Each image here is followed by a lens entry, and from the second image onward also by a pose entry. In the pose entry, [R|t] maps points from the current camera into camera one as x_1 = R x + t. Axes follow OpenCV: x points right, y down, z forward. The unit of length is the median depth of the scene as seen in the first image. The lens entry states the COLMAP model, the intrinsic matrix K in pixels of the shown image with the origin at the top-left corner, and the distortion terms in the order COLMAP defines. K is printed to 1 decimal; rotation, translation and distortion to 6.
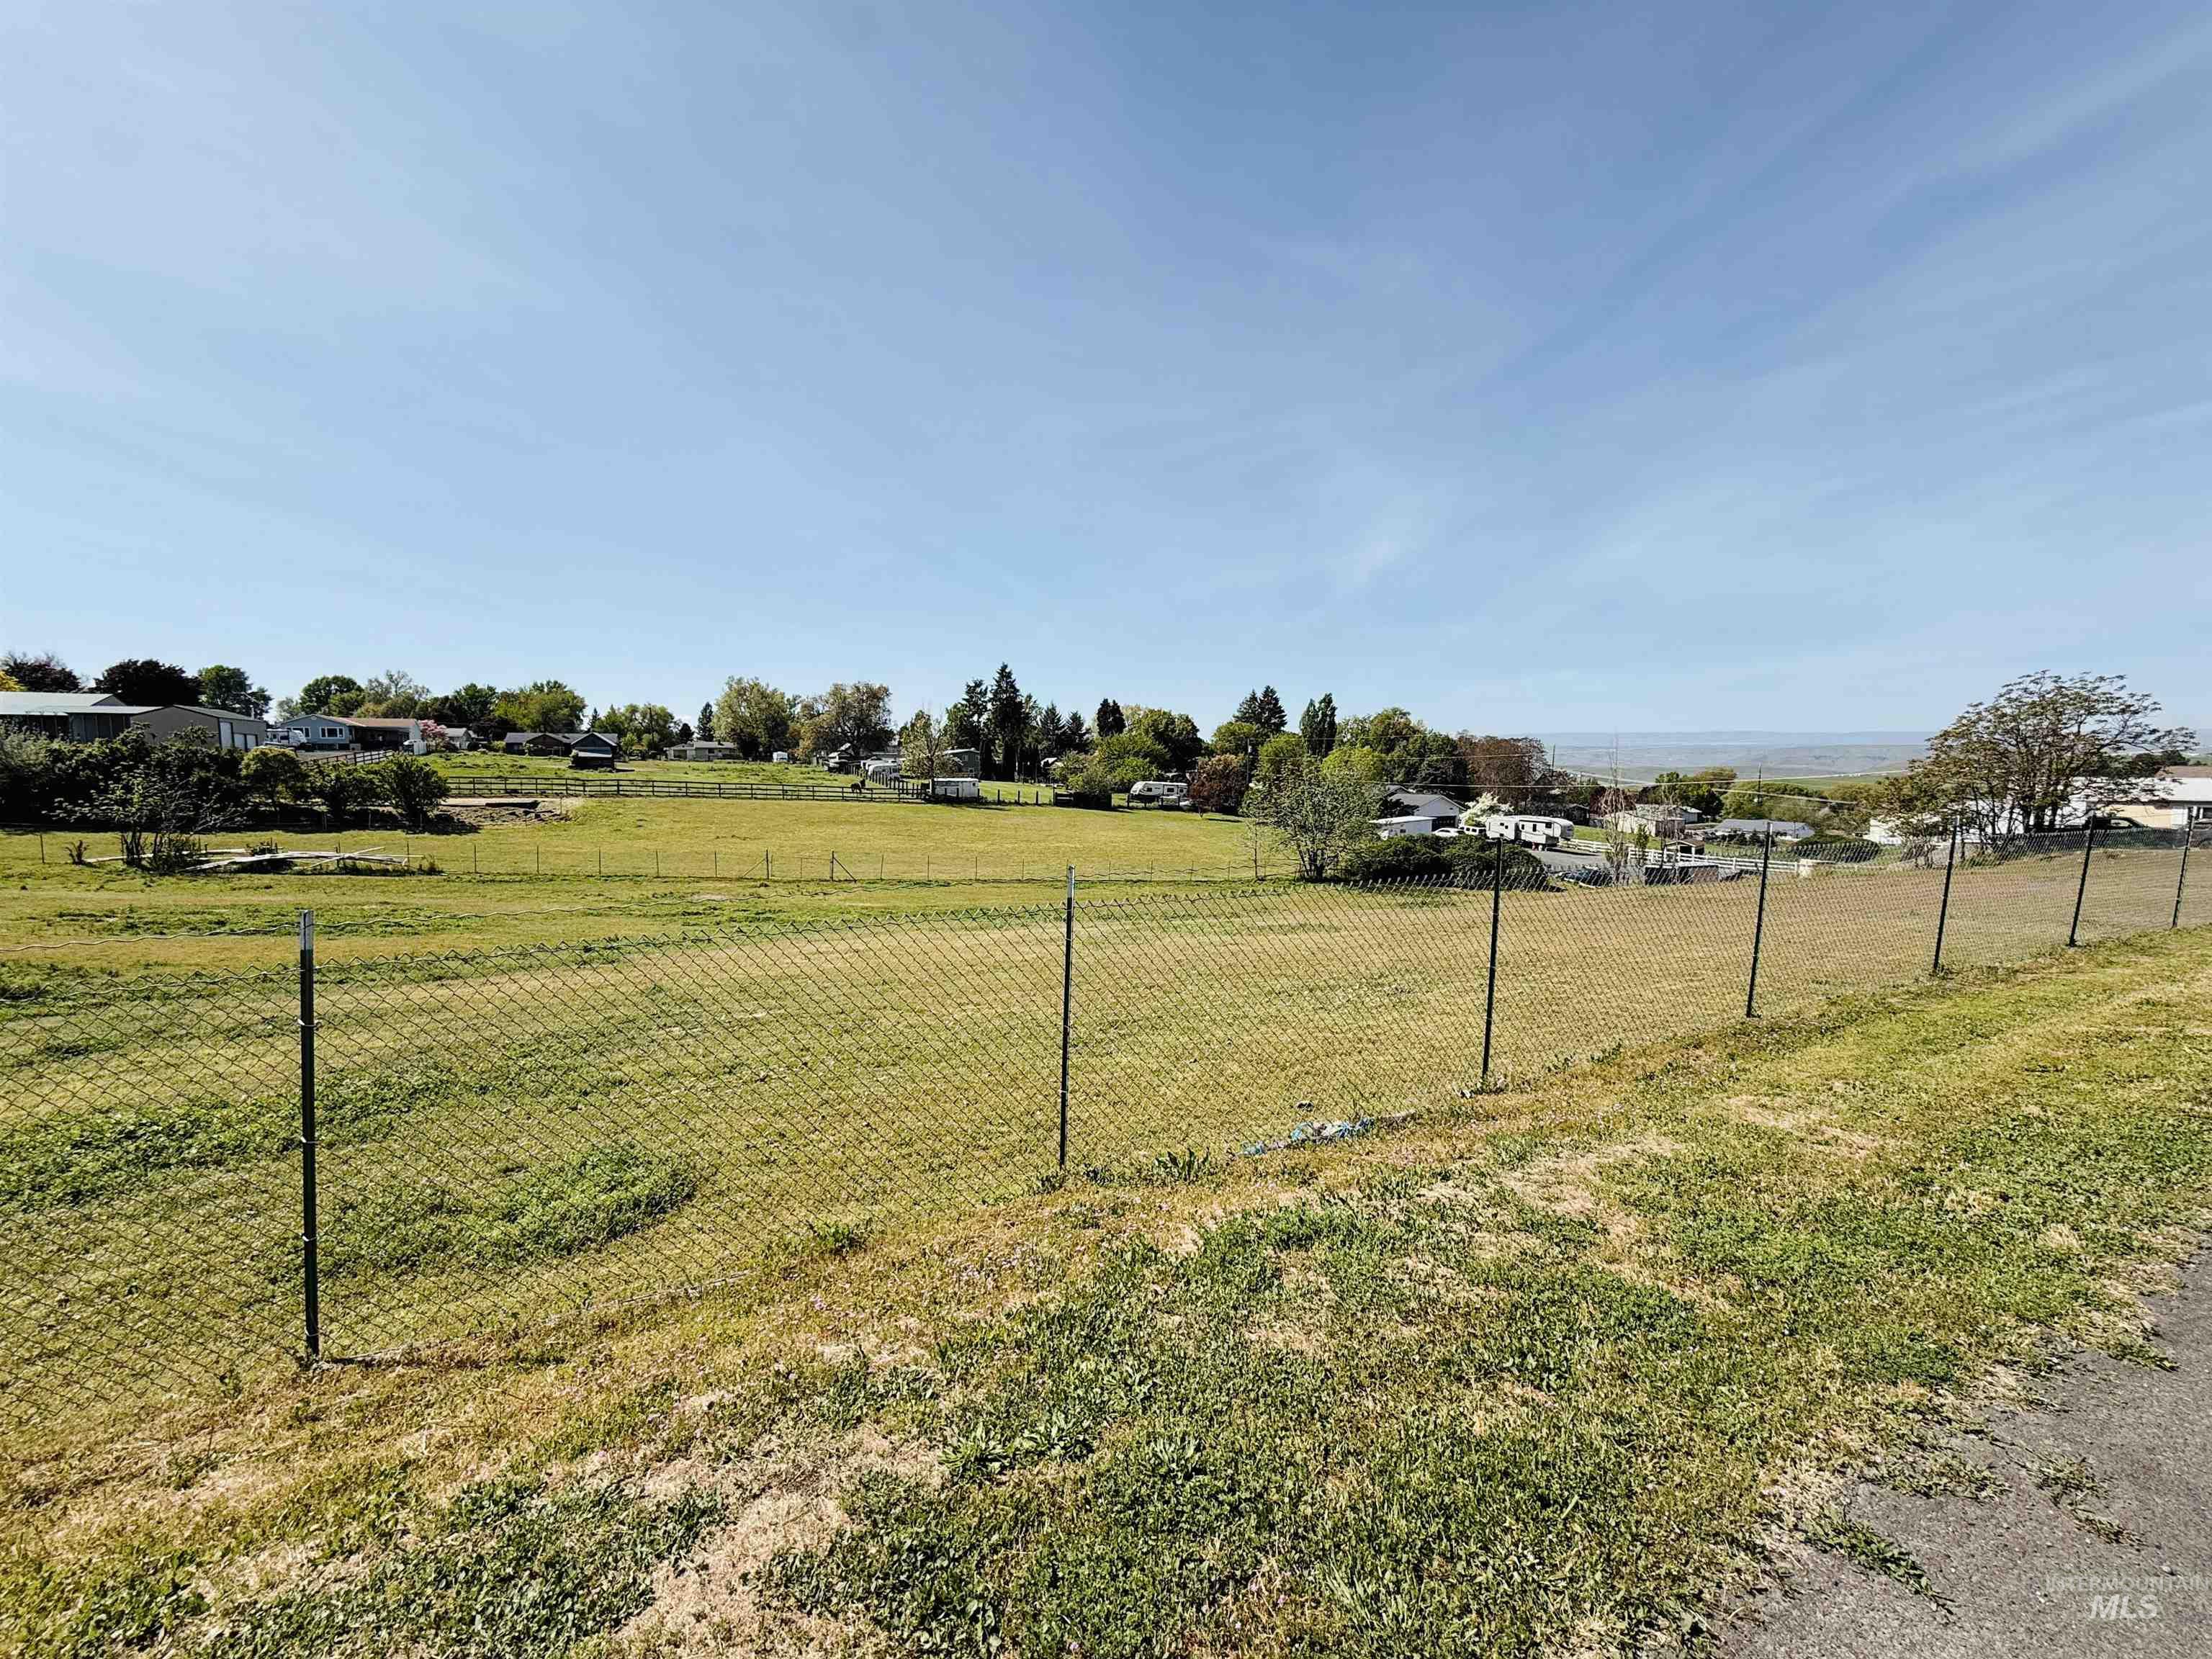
lens RADIAL K [[880.3, 0, 1111.9], [0, 880.3, 824.8], [0, 0, 1]] dist [-0.001328, 0.000189]
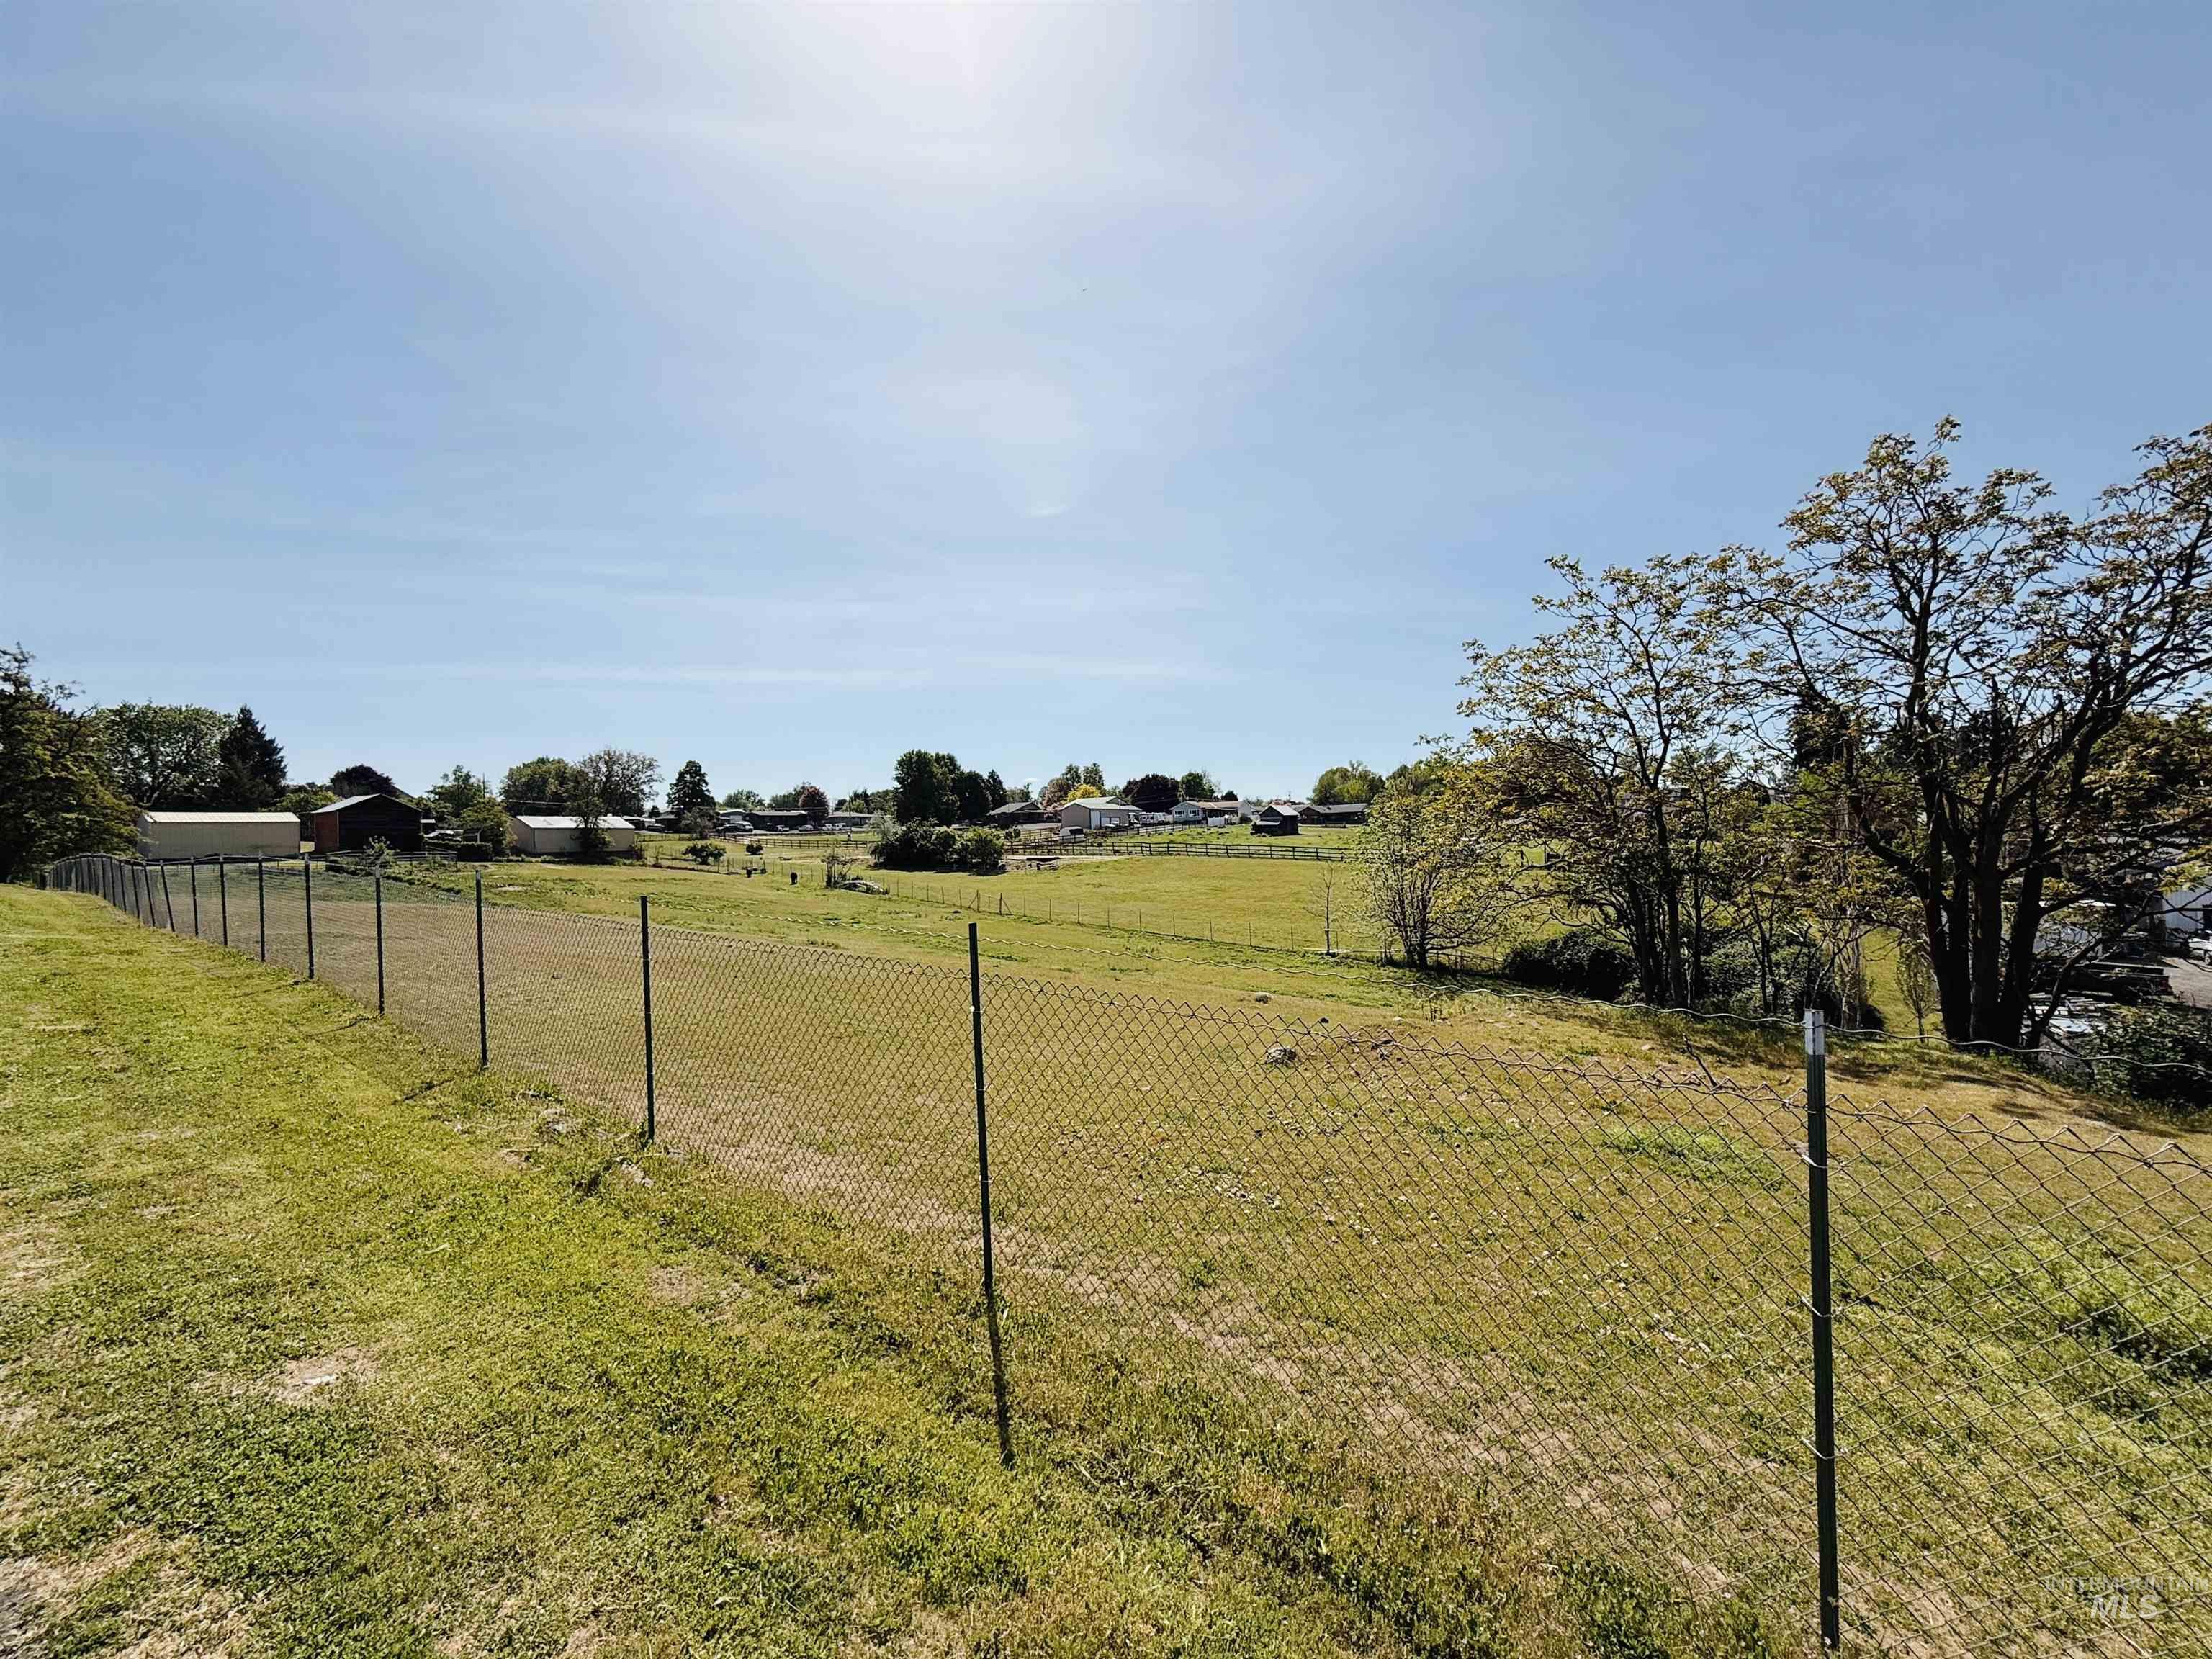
lens RADIAL K [[880.3, 0, 1116.1], [0, 880.3, 831.0], [0, 0, 1]] dist [-0.001328, 0.000189]
pose [[0.453594, -0.020954, -0.890962, 0.470732], [-0.035532, 0.998504, -0.041572, -0.007861], [0.890500, 0.050514, 0.452171, 0.240337]]
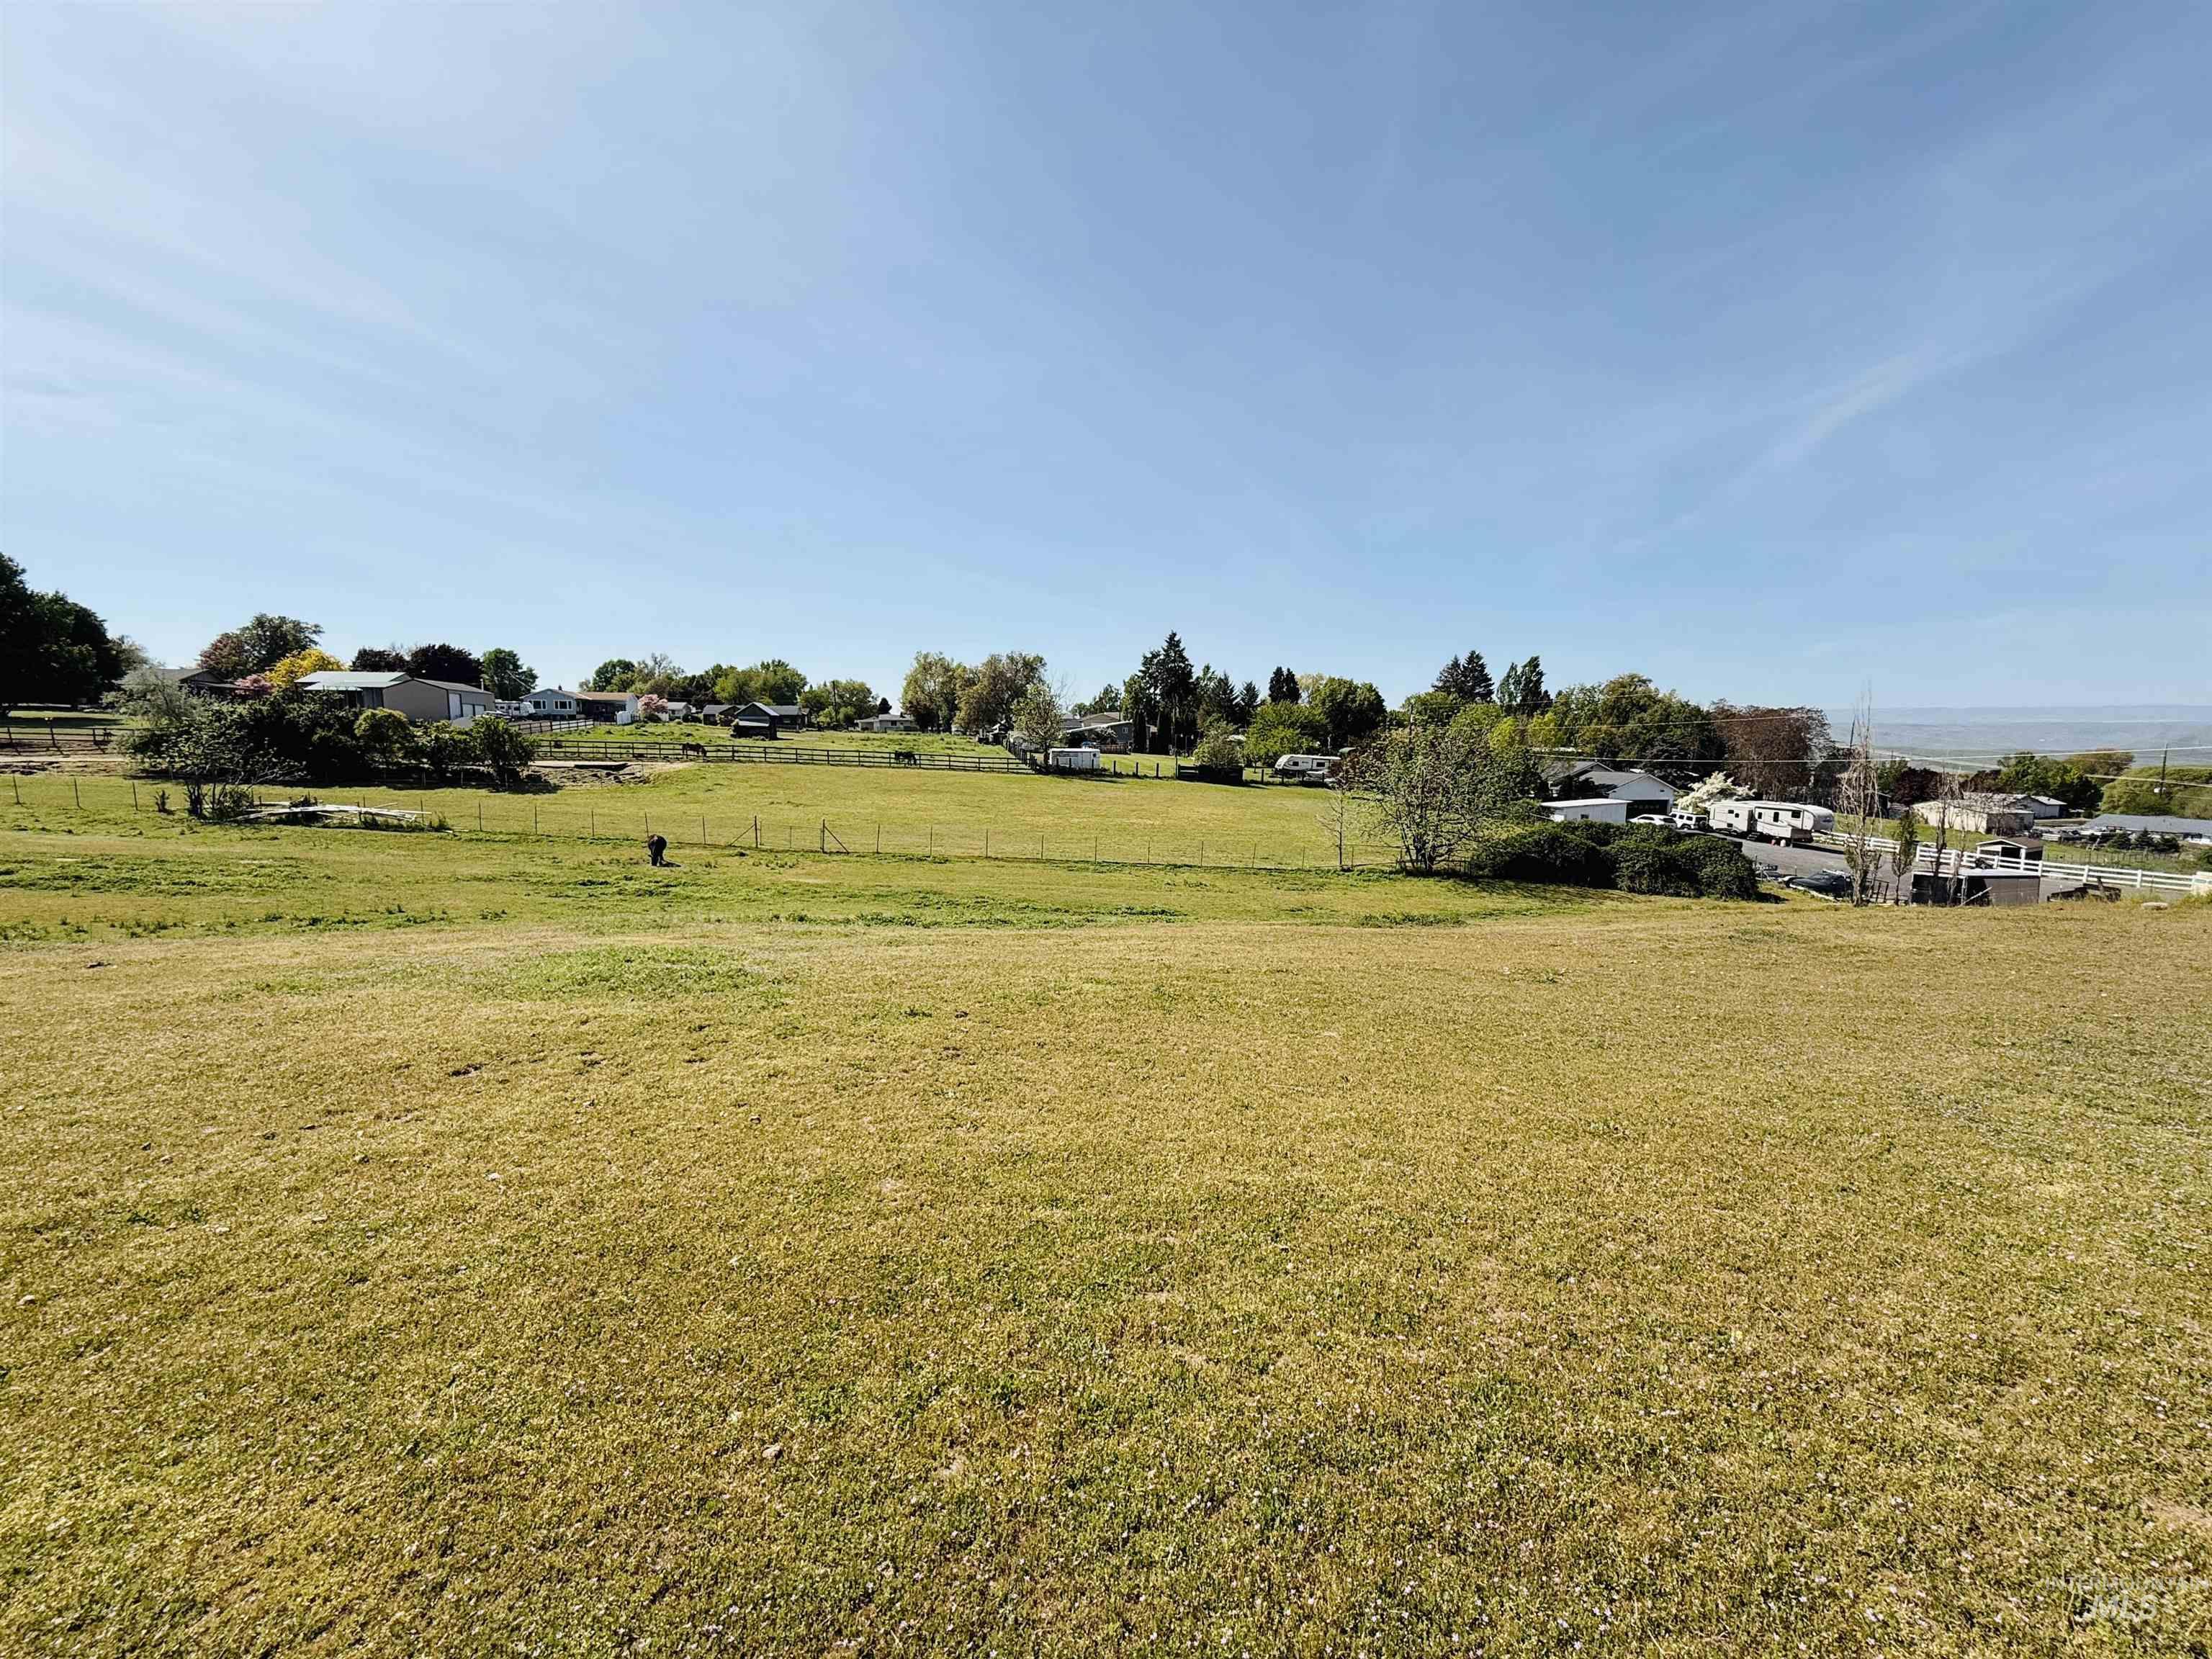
lens RADIAL K [[880.3, 0, 1111.8], [0, 880.3, 831.4], [0, 0, 1]] dist [-0.001328, 0.000189]
pose [[0.969479, 0.030550, -0.243265, 0.088004], [-0.022577, 0.999115, 0.035495, 0.001459], [0.244134, -0.028919, 0.969310, 0.089380]]
